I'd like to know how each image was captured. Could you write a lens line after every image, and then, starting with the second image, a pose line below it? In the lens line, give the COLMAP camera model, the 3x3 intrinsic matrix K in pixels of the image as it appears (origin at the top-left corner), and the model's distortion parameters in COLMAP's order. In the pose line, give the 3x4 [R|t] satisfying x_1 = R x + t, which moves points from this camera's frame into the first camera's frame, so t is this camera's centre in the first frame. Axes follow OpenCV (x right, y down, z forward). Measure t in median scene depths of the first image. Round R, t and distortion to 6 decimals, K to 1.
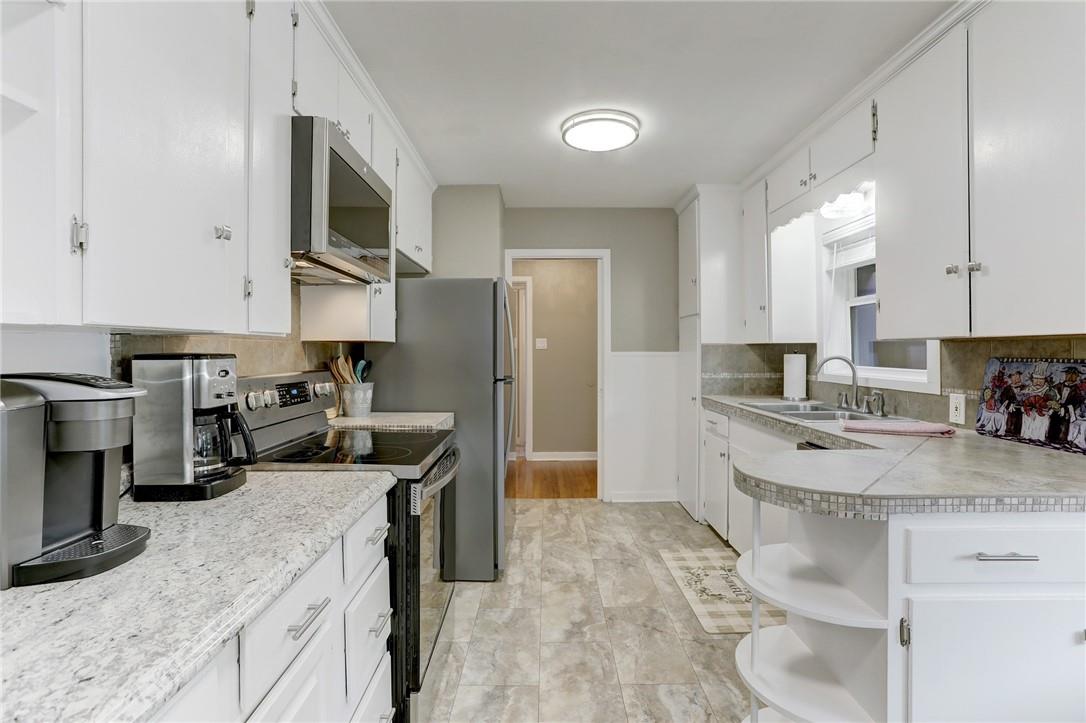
lens RADIAL K [[516.5, 0, 542.4], [0, 516.5, 352.0], [0, 0, 1]] dist [-0.056562, 0.026596]
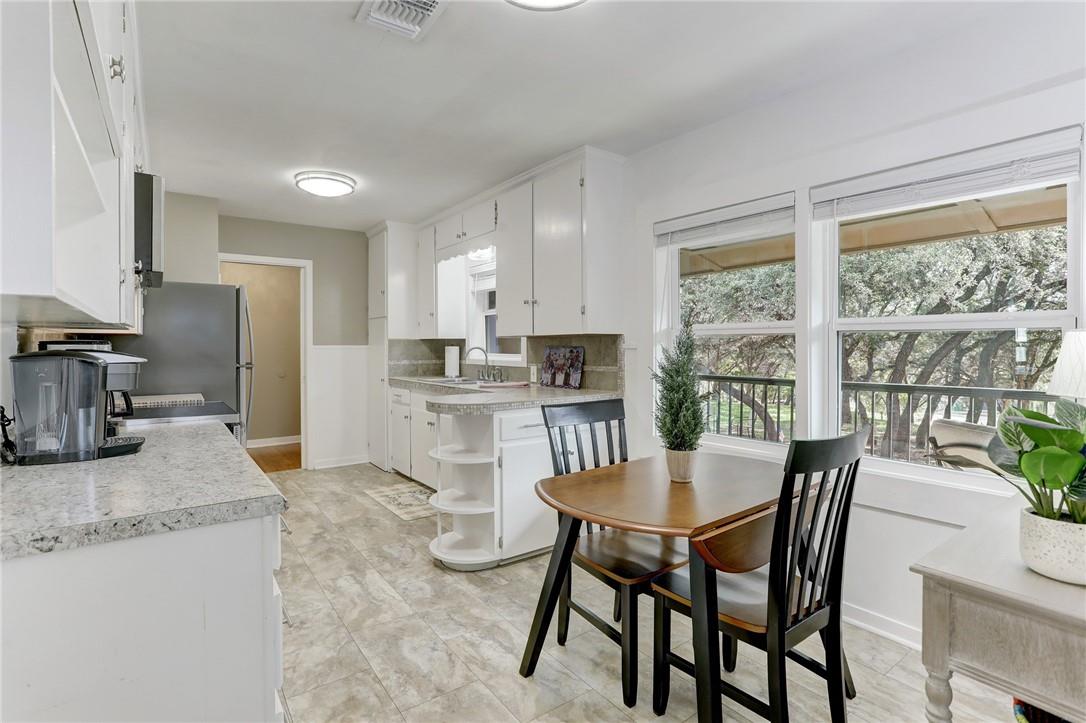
lens RADIAL K [[515.6, 0, 540.6], [0, 515.6, 349.2], [0, 0, 1]] dist [-0.084892, 0.031974]
pose [[0.804454, -0.003924, 0.594002, -0.232835], [0.003394, 0.999992, 0.002010, 0.013330], [-0.594005, 0.000399, 0.804461, -0.443295]]
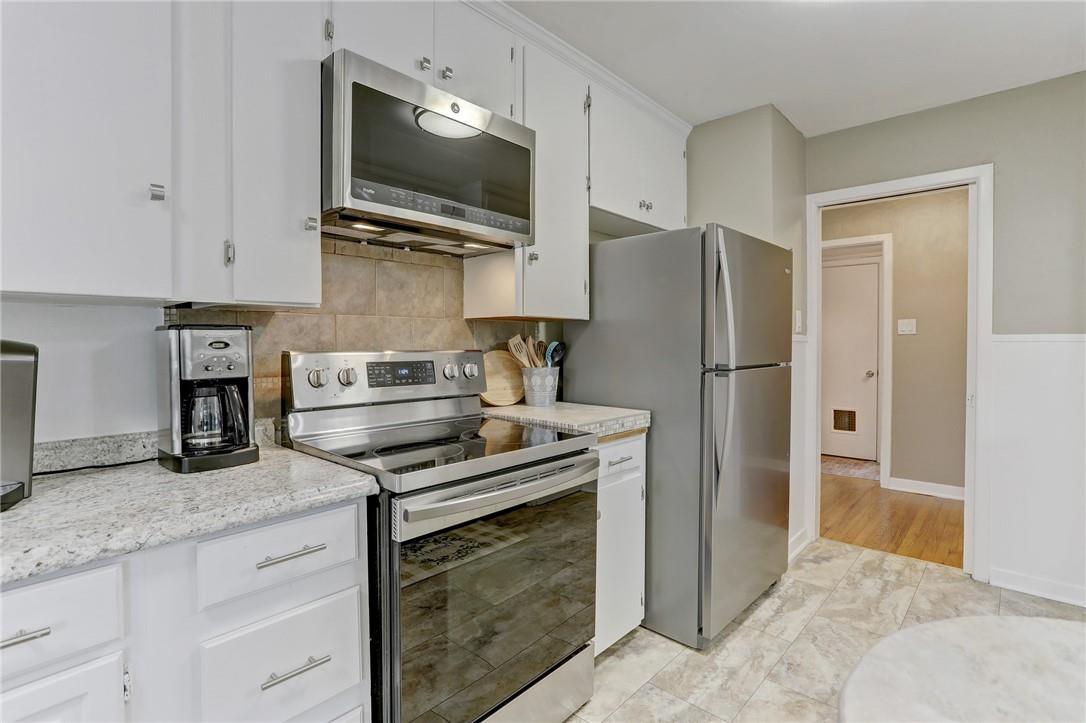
lens RADIAL K [[516.5, 0, 542.4], [0, 516.5, 352.0], [0, 0, 1]] dist [-0.056562, 0.026596]
pose [[0.734450, 0.014601, -0.678506, 0.233337], [-0.002887, 0.999827, 0.018390, 0.017900], [0.678657, -0.011548, 0.734364, 0.350984]]
